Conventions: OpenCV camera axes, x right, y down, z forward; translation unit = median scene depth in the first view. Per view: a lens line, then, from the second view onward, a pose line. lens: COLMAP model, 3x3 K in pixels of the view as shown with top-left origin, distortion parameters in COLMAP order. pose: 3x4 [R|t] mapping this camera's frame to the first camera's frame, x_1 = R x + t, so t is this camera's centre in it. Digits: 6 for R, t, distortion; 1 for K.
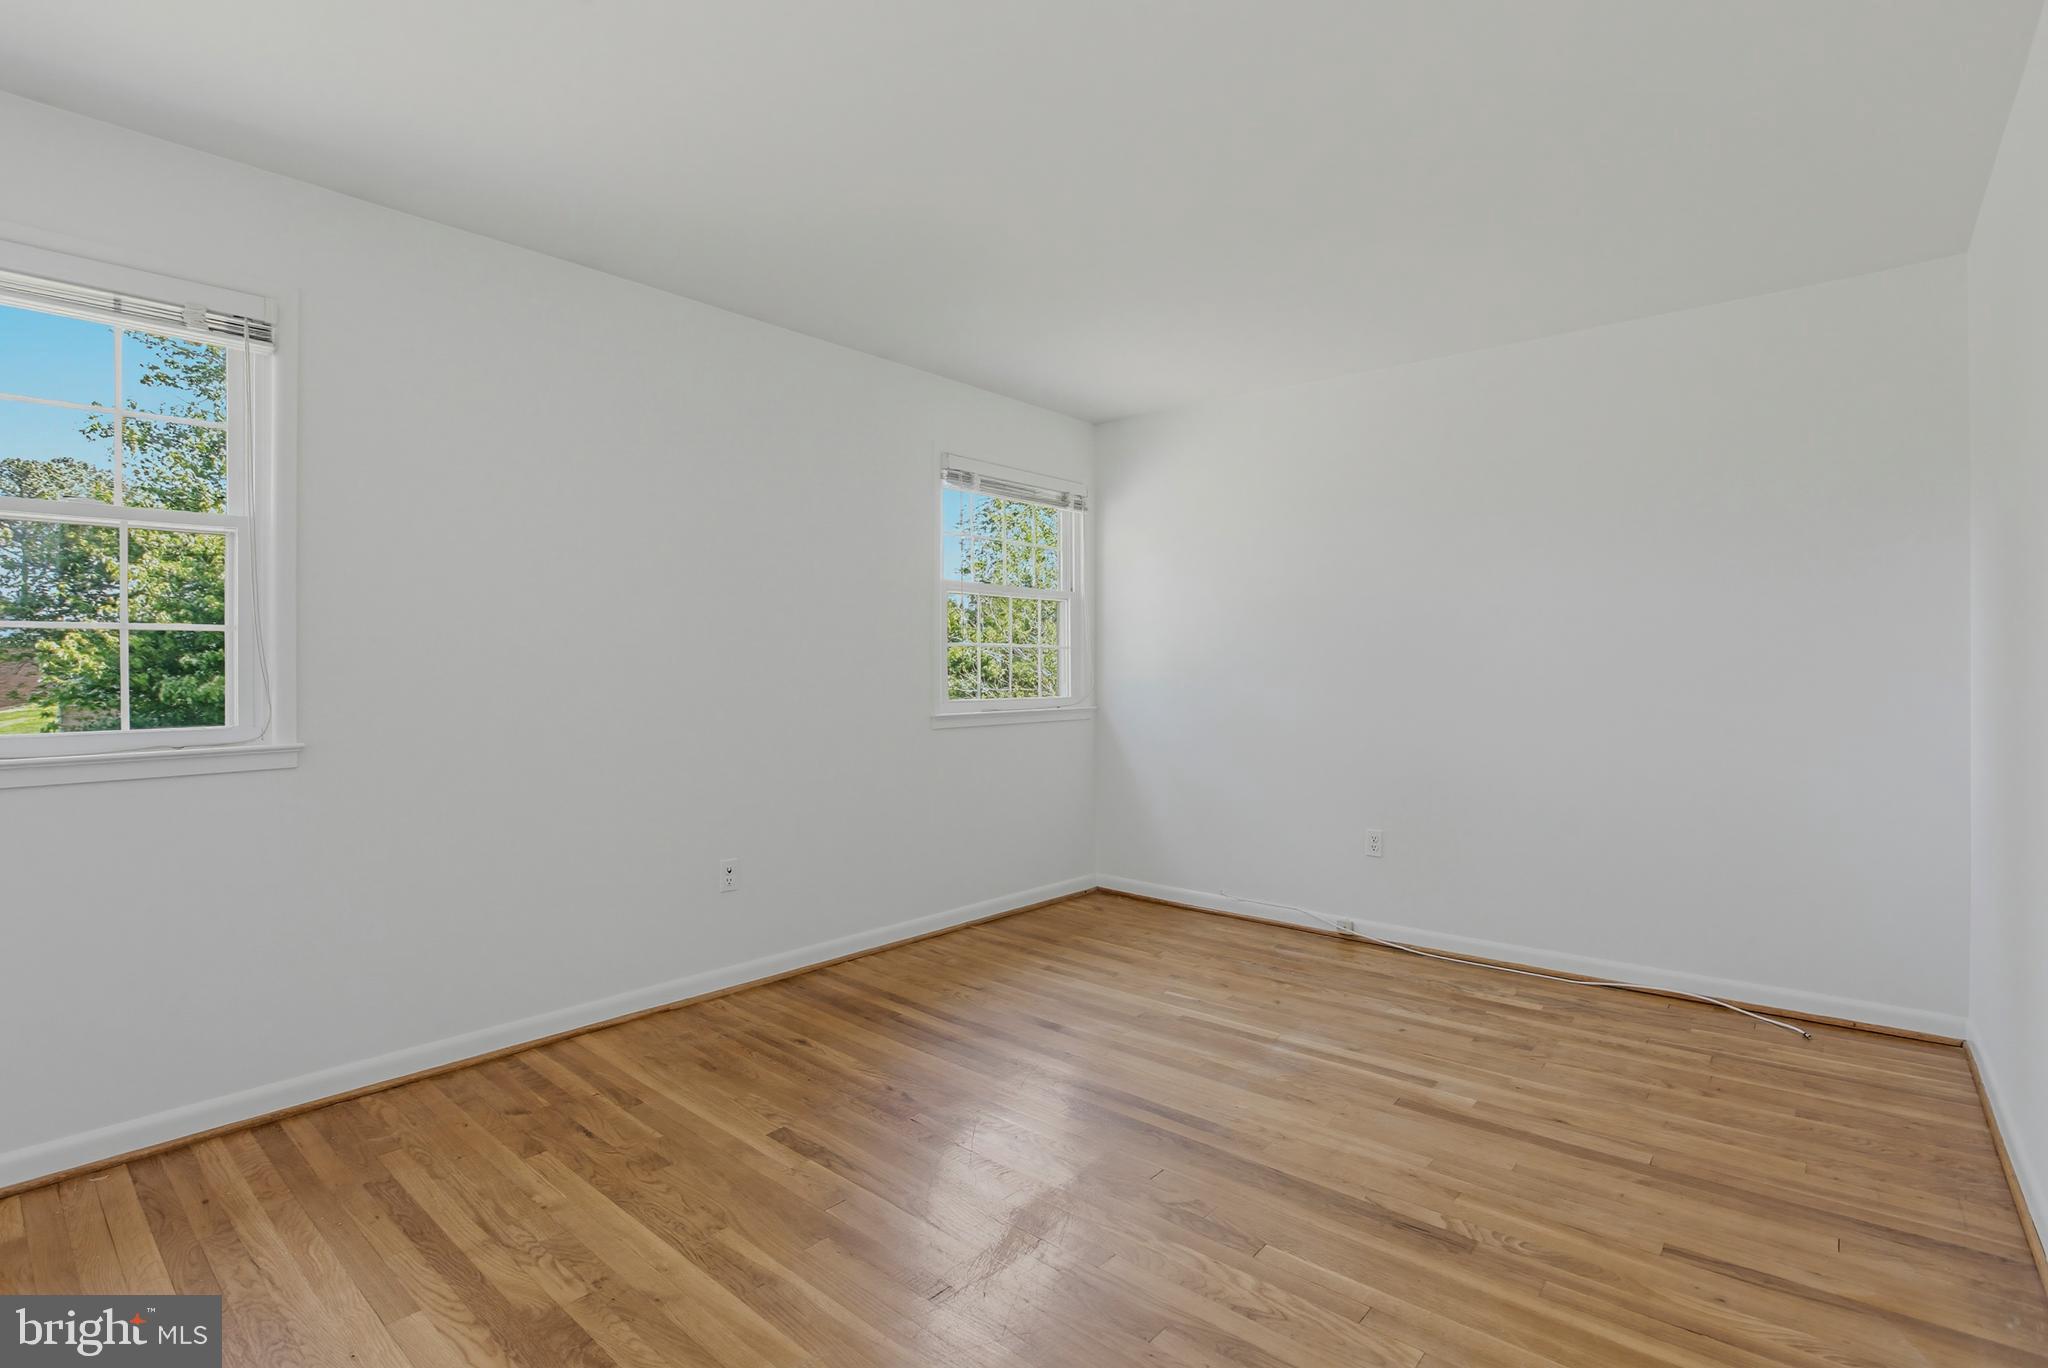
lens RADIAL K [[930.9, 0, 1033.6], [0, 930.9, 661.6], [0, 0, 1]] dist [-0.030566, 0.000836]
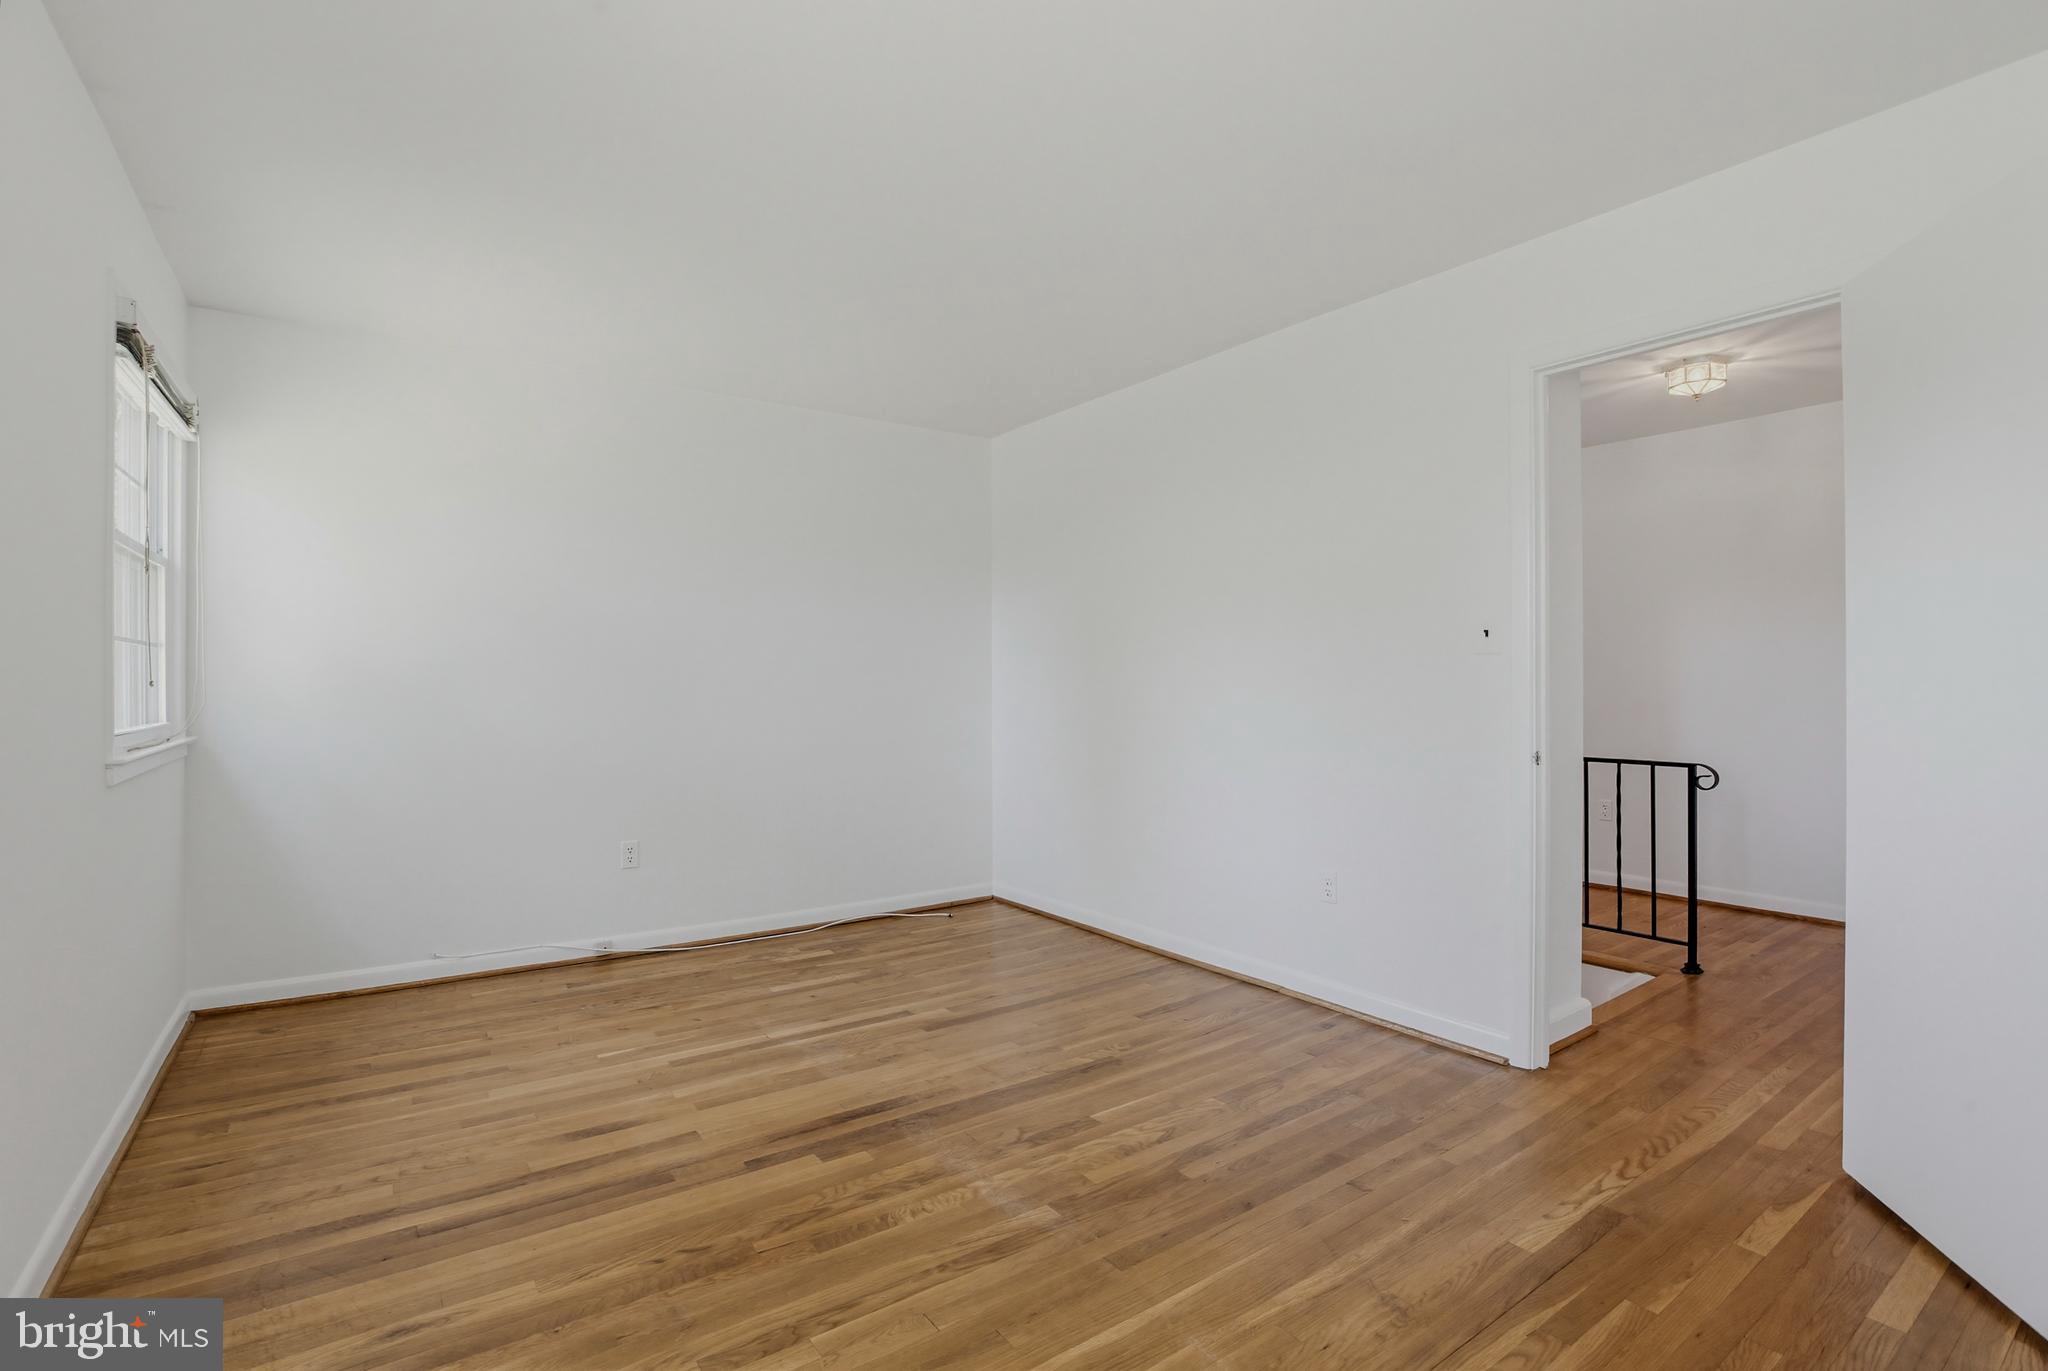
lens RADIAL K [[943.0, 0, 1024.0], [0, 943.0, 685.5], [0, 0, 1]] dist [-0.028935, 0.000237]
pose [[0.251386, 0.000475, 0.967887, -0.623644], [-0.018425, 0.999821, 0.004295, 0.005180], [-0.967712, -0.018912, 0.251349, 0.437657]]
